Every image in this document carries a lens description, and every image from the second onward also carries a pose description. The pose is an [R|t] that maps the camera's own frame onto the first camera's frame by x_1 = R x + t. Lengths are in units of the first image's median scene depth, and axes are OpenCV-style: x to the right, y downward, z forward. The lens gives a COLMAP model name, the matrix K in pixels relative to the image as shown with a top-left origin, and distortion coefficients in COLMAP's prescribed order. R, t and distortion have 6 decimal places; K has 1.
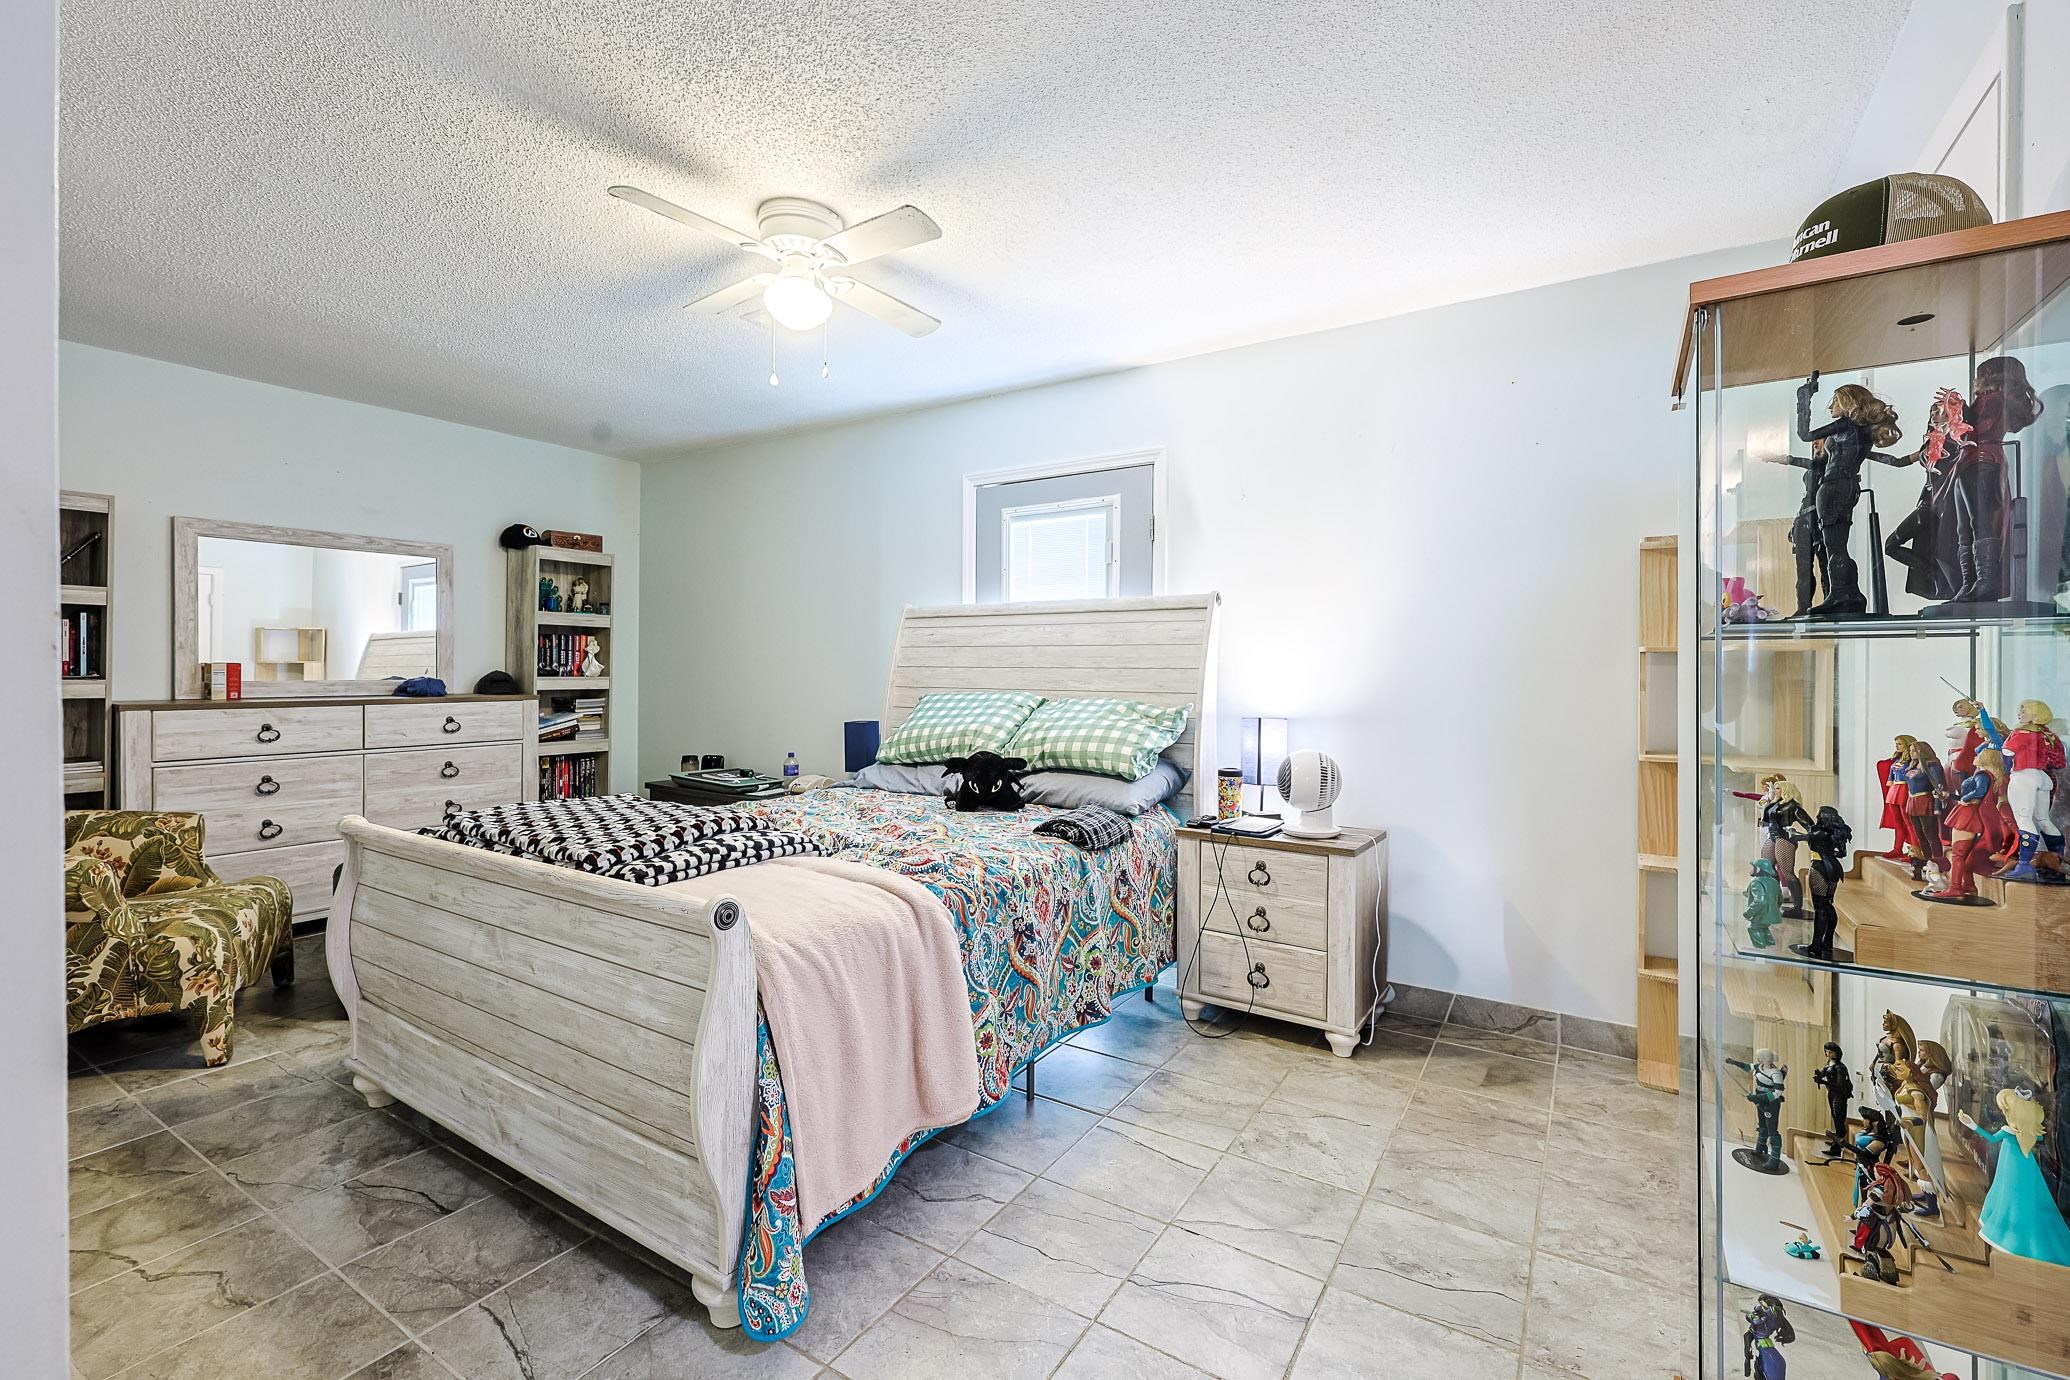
lens RADIAL K [[881.1, 0, 1051.3], [0, 881.1, 676.4], [0, 0, 1]] dist [-0.001549, -0.000764]
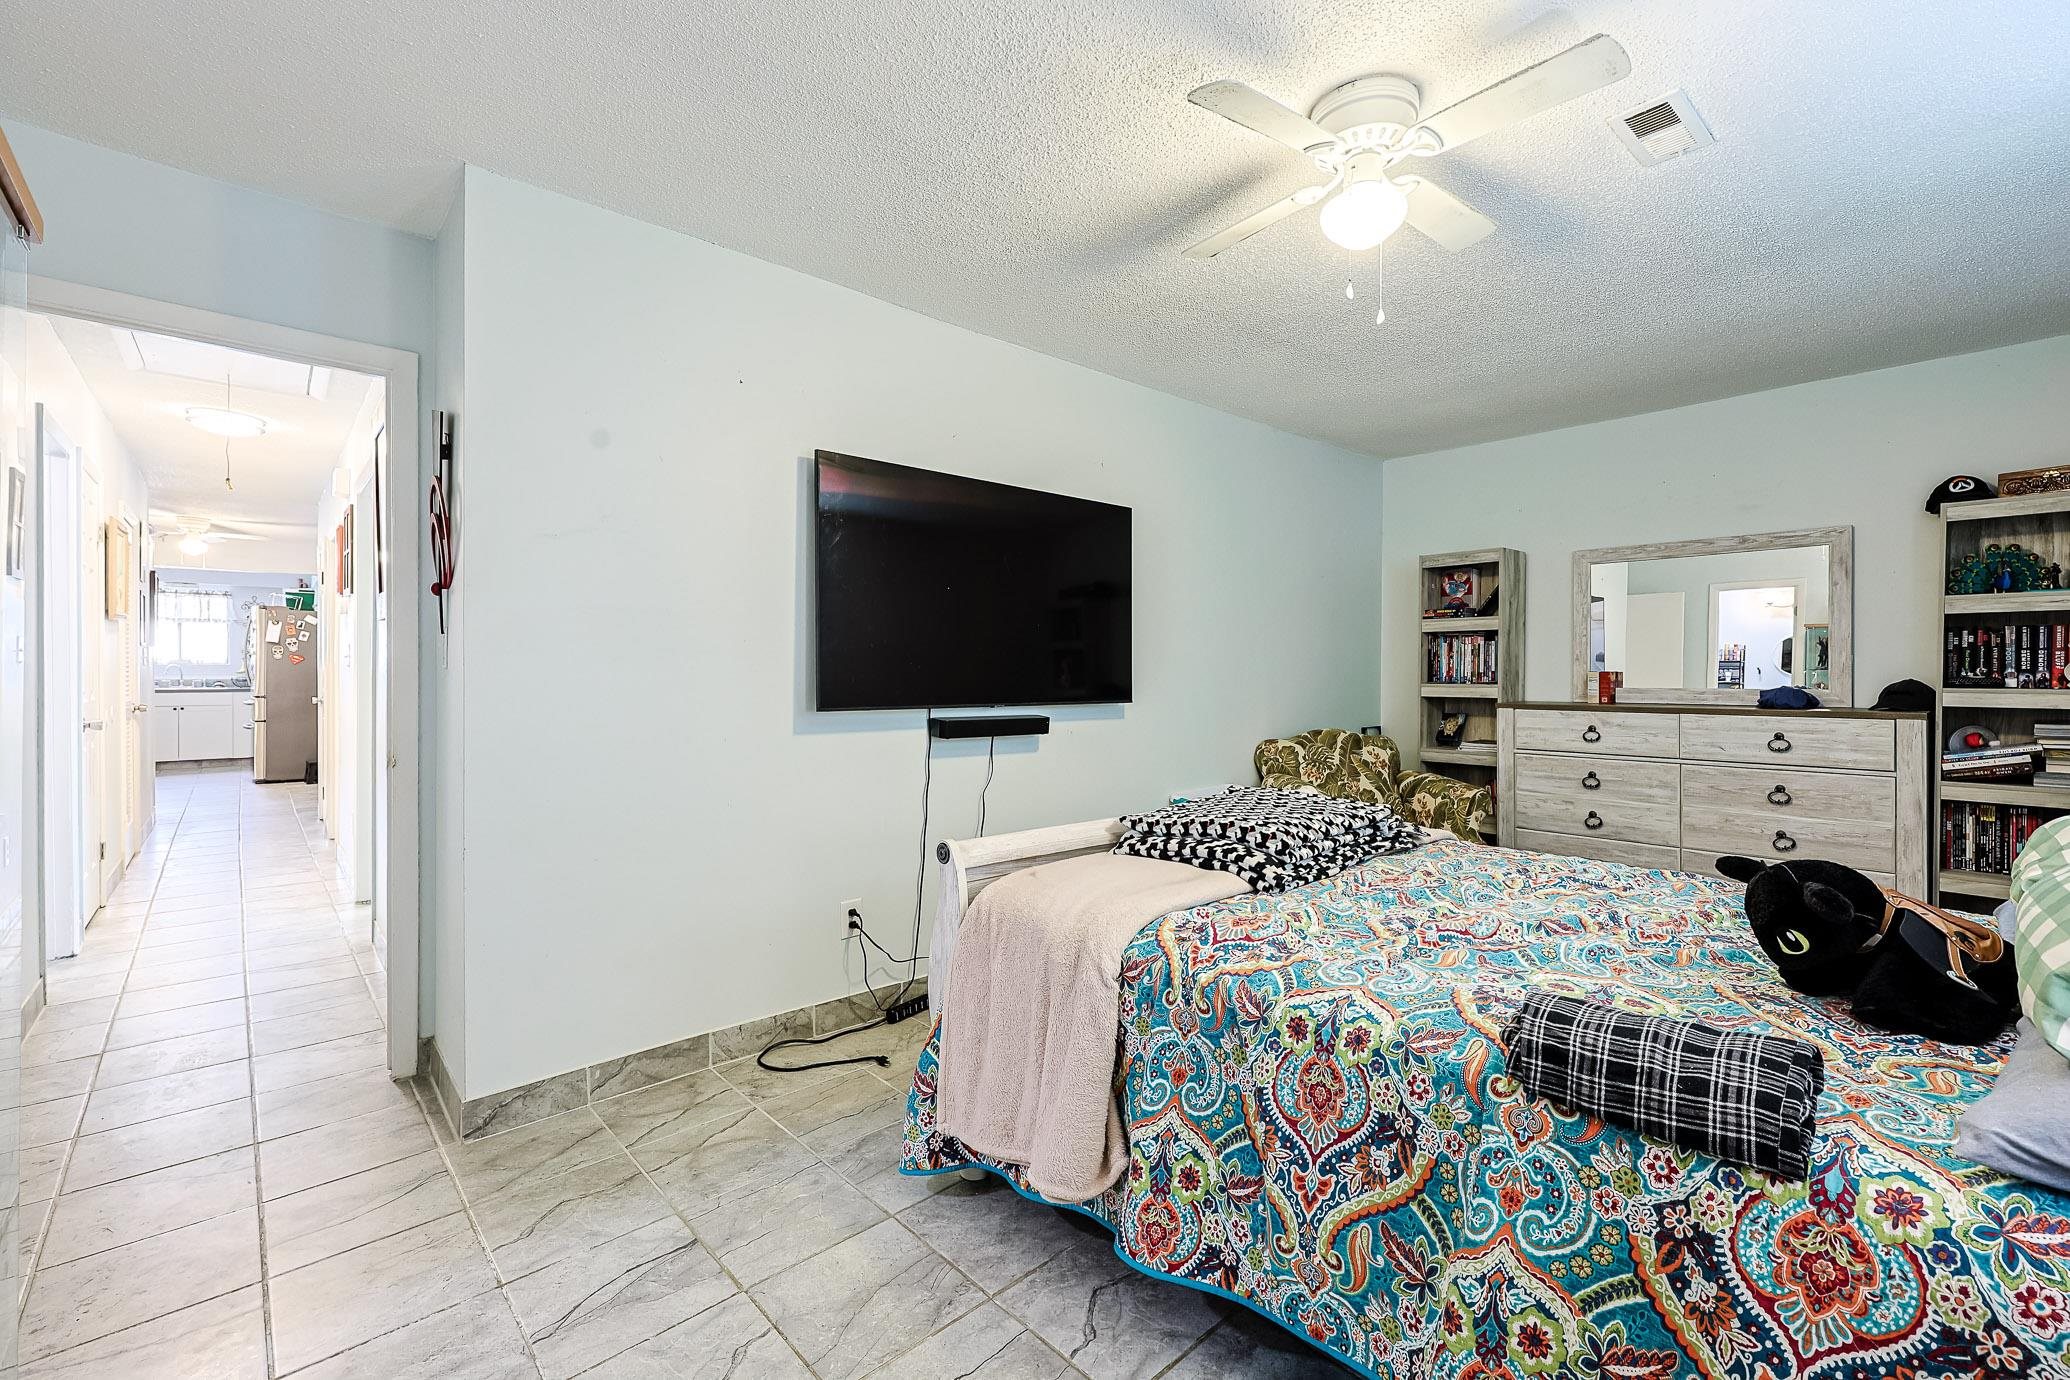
lens RADIAL K [[881.1, 0, 1052.8], [0, 881.1, 680.4], [0, 0, 1]] dist [-0.001549, -0.000764]
pose [[-0.256533, 0.003562, -0.966529, 0.368901], [-0.010143, 0.999928, 0.006377, -0.003892], [0.966482, 0.011440, -0.256478, 0.617395]]
